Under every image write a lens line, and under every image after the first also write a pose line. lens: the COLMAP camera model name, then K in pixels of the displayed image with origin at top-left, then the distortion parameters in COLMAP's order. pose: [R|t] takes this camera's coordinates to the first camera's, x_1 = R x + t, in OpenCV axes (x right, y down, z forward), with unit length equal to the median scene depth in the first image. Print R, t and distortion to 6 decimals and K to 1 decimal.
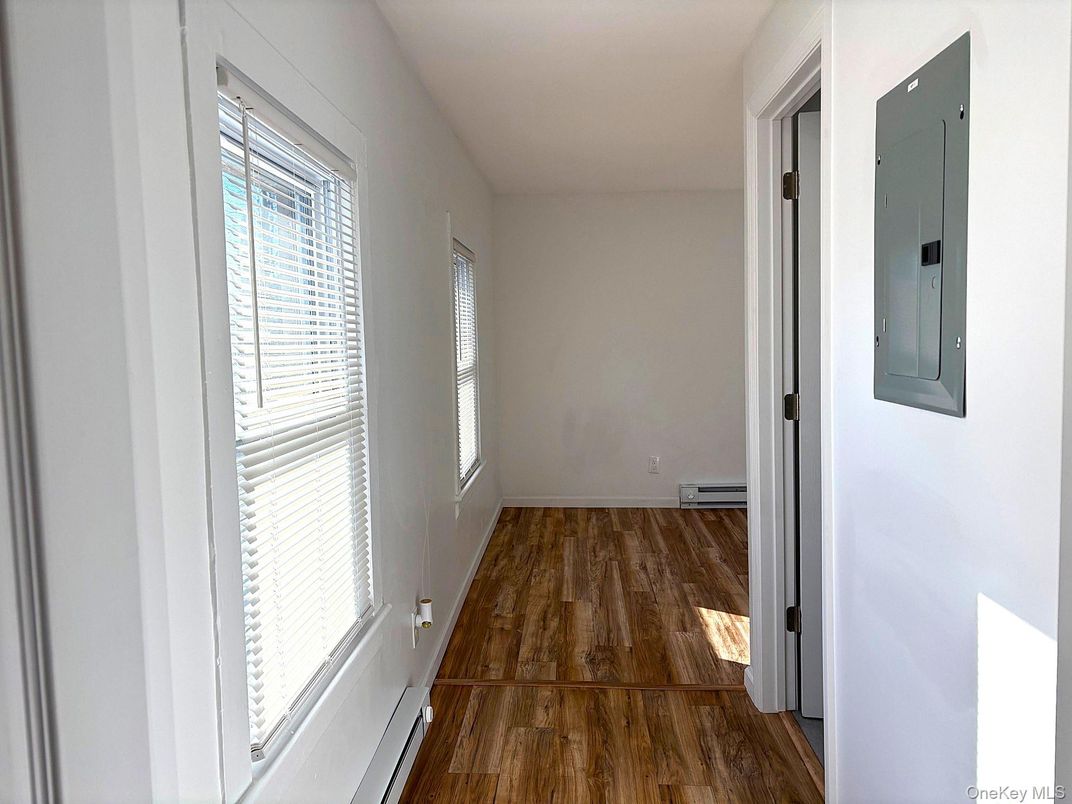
lens RADIAL K [[811.1, 0, 535.9], [0, 811.1, 398.0], [0, 0, 1]] dist [0.055980, -0.051872]
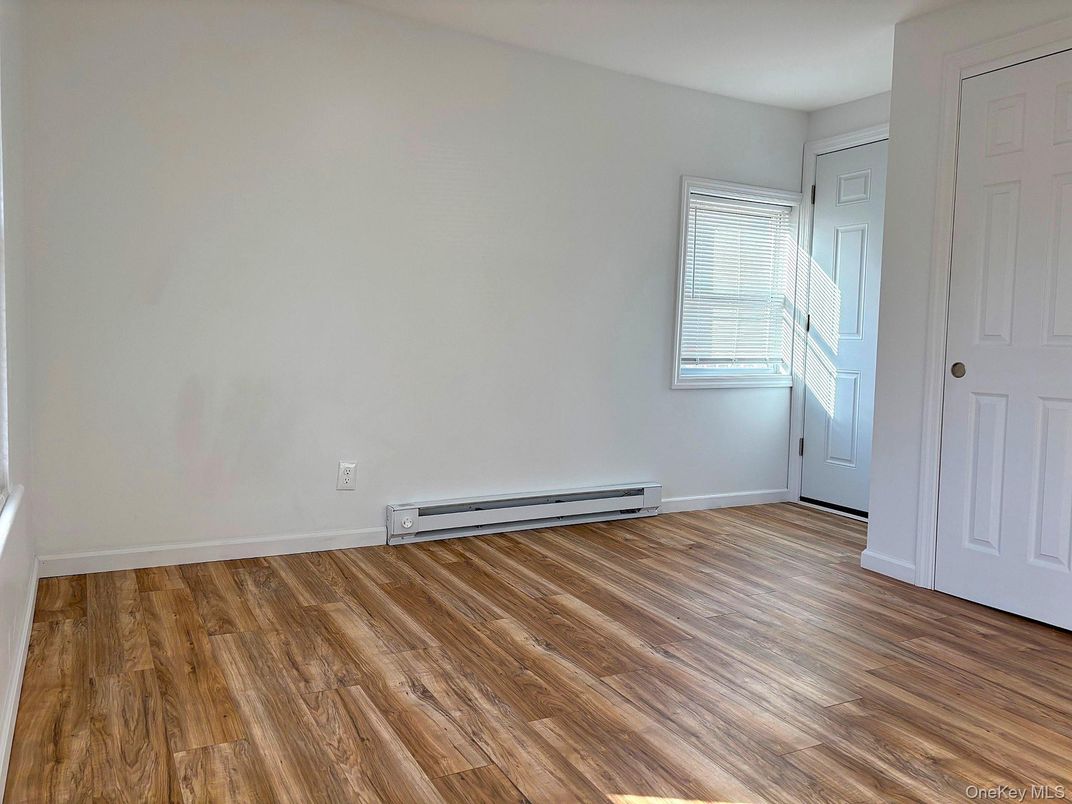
lens RADIAL K [[811.1, 0, 539.1], [0, 811.1, 399.0], [0, 0, 1]] dist [0.055980, -0.051872]
pose [[0.846212, 0.000665, 0.532845, -0.062358], [0.000510, 0.999998, -0.002058, 0.034575], [-0.532845, 0.002013, 0.846210, 0.525431]]
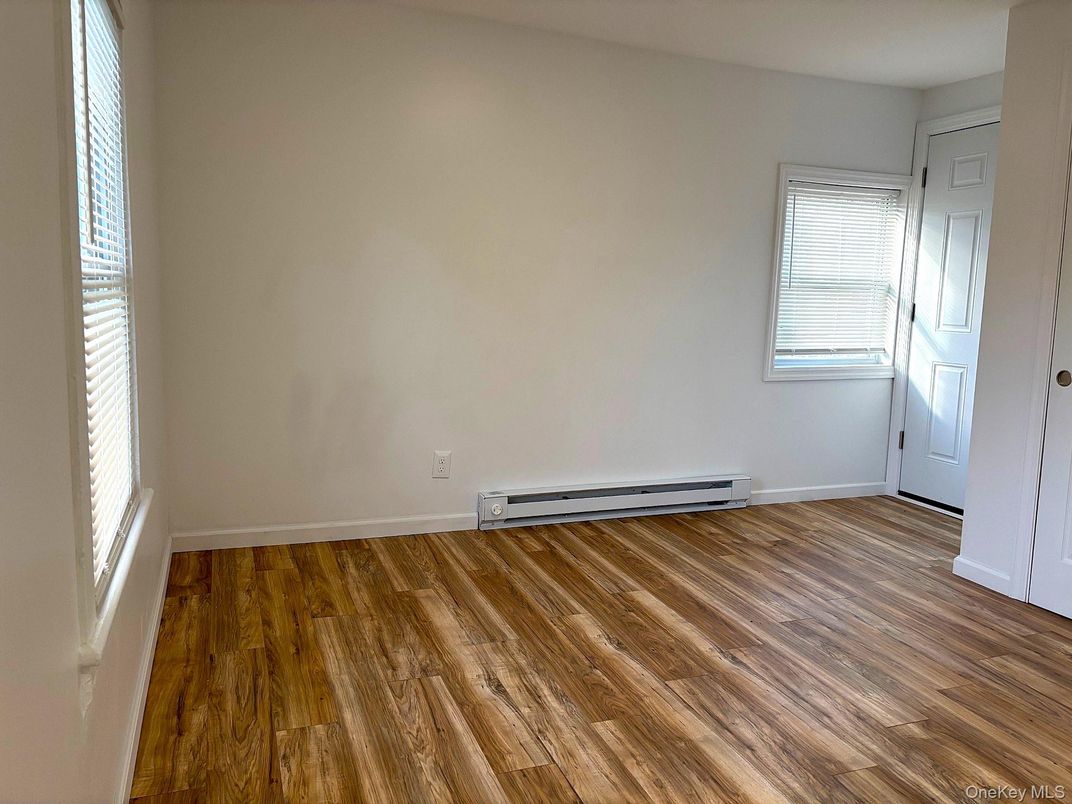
lens RADIAL K [[811.1, 0, 541.1], [0, 811.1, 399.6], [0, 0, 1]] dist [0.055980, -0.051872]
pose [[0.910031, -0.011119, 0.414390, -0.052689], [-0.011317, 0.998601, 0.051647, -0.001524], [-0.414385, -0.051690, 0.908633, 0.495518]]
